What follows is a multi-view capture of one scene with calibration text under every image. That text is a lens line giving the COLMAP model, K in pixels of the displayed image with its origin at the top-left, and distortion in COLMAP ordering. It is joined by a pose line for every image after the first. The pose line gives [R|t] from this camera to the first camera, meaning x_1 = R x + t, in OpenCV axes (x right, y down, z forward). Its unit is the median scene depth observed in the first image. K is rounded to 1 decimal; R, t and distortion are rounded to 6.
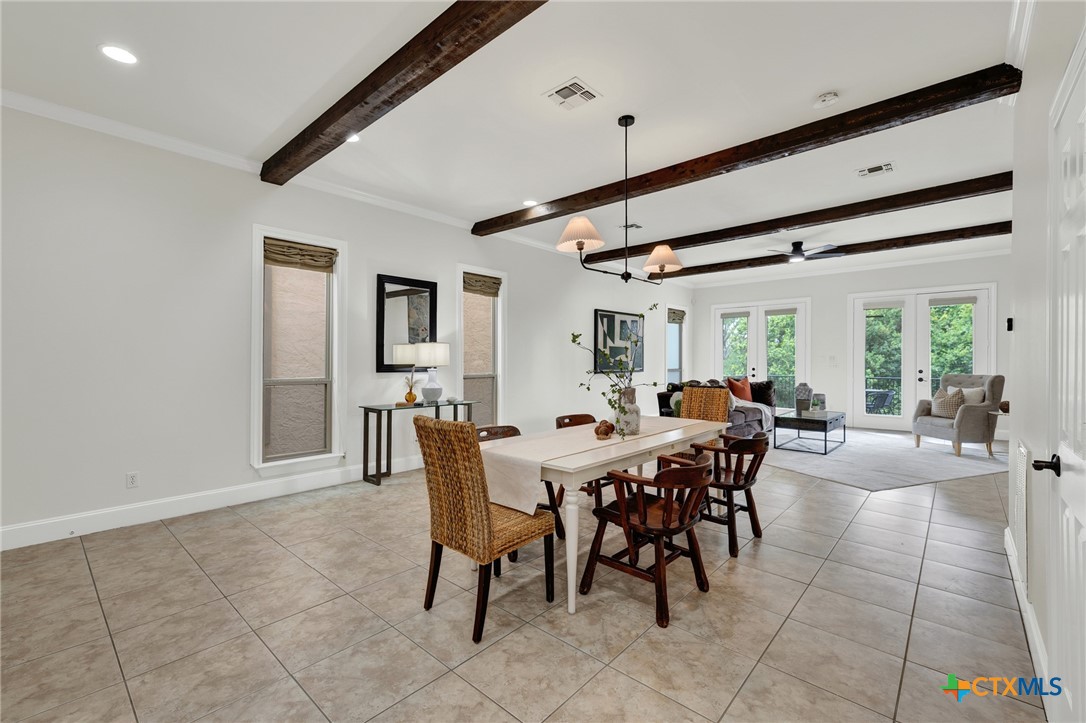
lens RADIAL K [[468.0, 0, 532.4], [0, 468.0, 351.9], [0, 0, 1]] dist [0.003909, 0.002015]
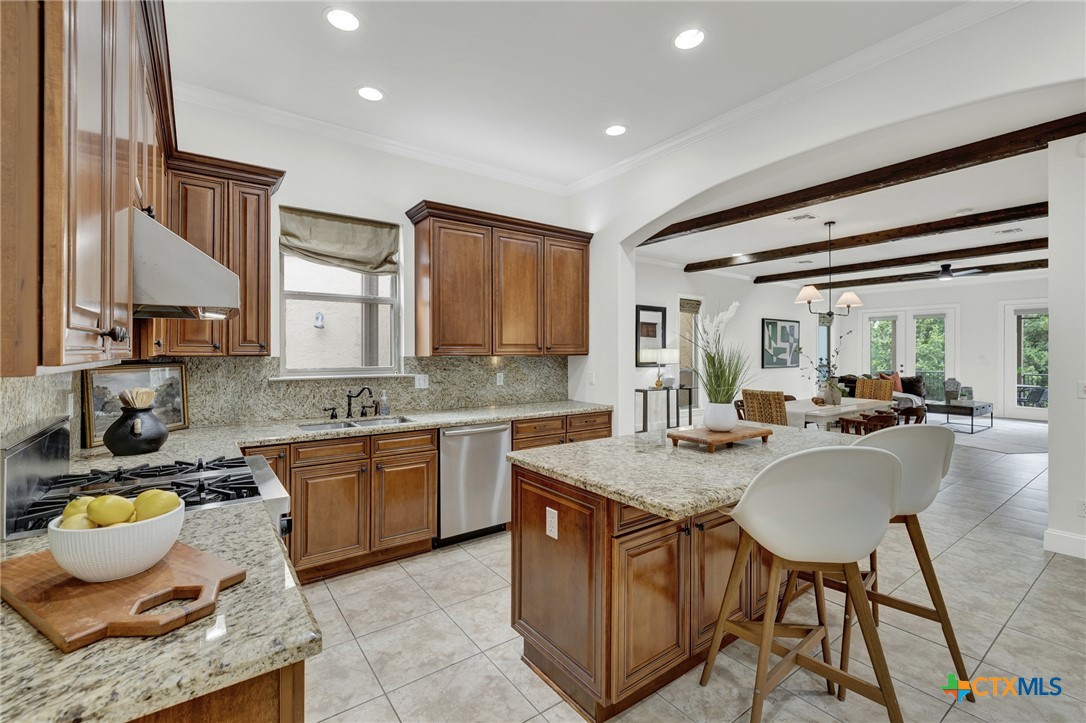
lens RADIAL K [[468.0, 0, 534.5], [0, 468.0, 343.0], [0, 0, 1]] dist [0.003909, 0.002015]
pose [[0.978879, -0.002388, -0.204424, -0.292419], [0.001877, 0.999995, -0.002695, -0.029044], [0.204429, 0.002254, 0.978879, -0.521210]]
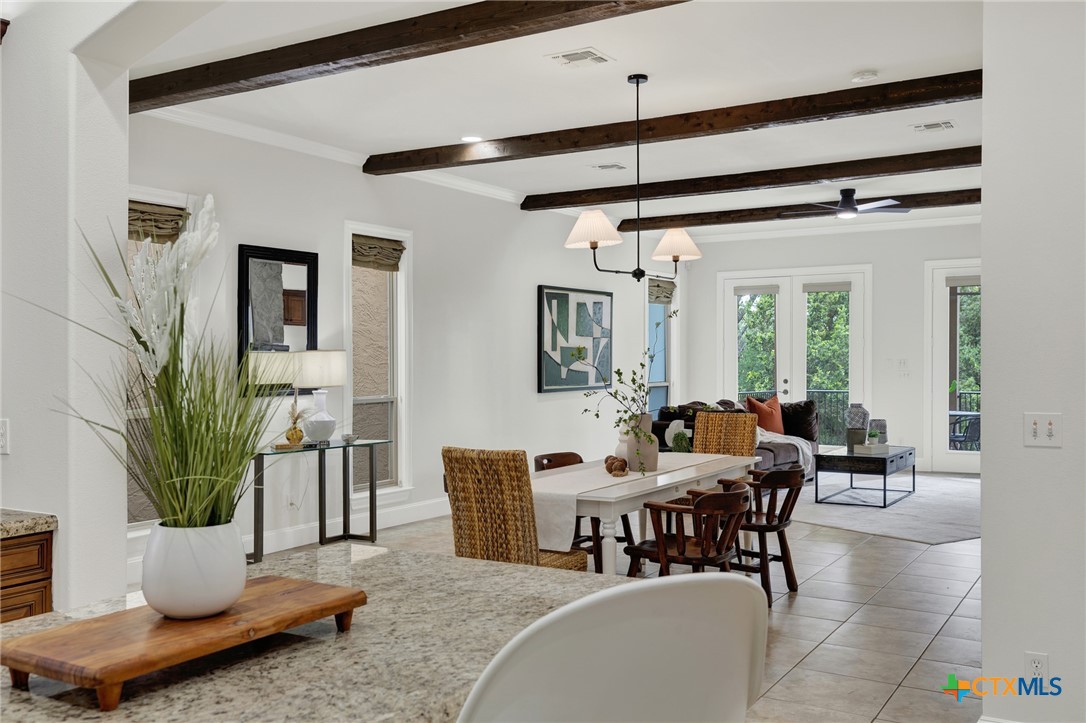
lens RADIAL K [[1026.4, 0, 523.1], [0, 1026.4, 344.1], [0, 0, 1]] dist [0.006382, 0.000000]
pose [[0.981529, -0.004552, 0.191262, -0.186202], [0.004024, 0.999987, 0.003149, -0.027711], [-0.191273, -0.002322, 0.981534, -0.386118]]
